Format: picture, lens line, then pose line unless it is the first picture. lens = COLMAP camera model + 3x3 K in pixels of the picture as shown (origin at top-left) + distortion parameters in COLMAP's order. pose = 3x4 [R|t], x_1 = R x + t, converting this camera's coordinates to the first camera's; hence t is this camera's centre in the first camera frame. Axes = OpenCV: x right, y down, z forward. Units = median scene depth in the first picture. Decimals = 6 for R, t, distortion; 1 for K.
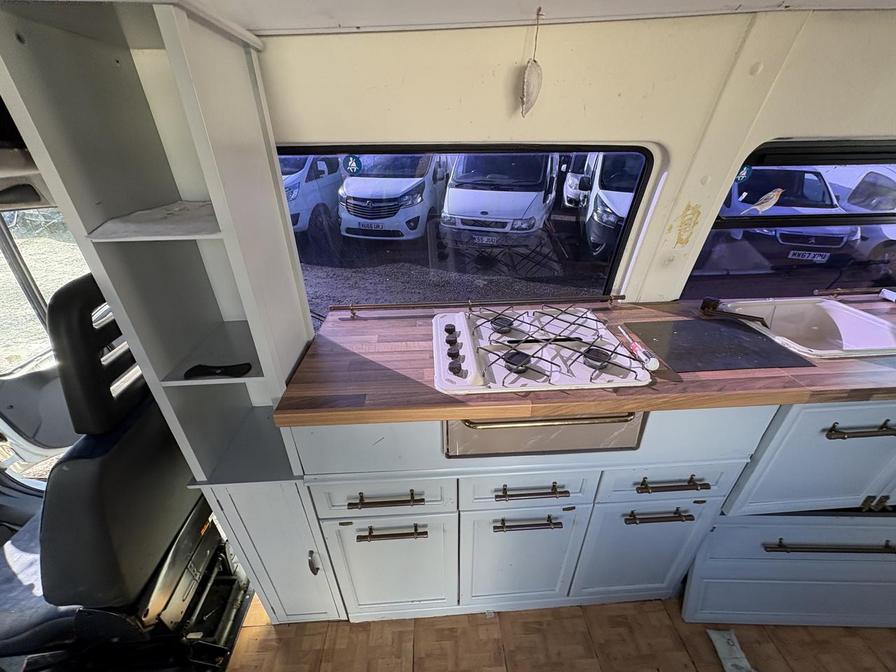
lens RADIAL K [[355.5, 0, 448.7], [0, 355.5, 338.1], [0, 0, 1]] dist [0.000196, -0.000160]
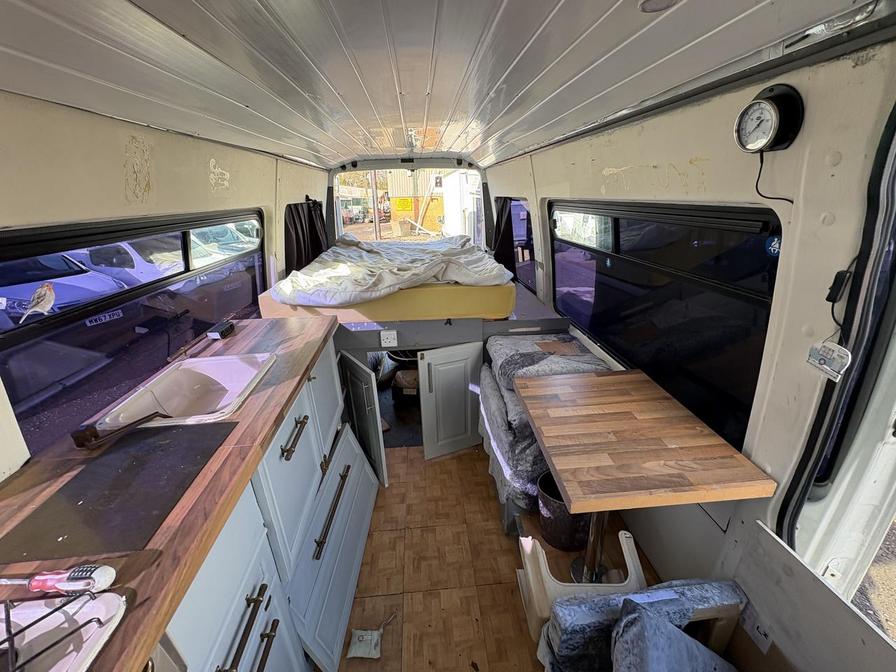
lens RADIAL K [[355.5, 0, 452.7], [0, 355.5, 332.1], [0, 0, 1]] dist [0.000196, -0.000160]
pose [[-0.038080, -0.351657, 0.935354, 0.091968], [0.513239, 0.796255, 0.320256, -0.115723], [-0.857400, 0.492256, 0.150163, 0.131052]]
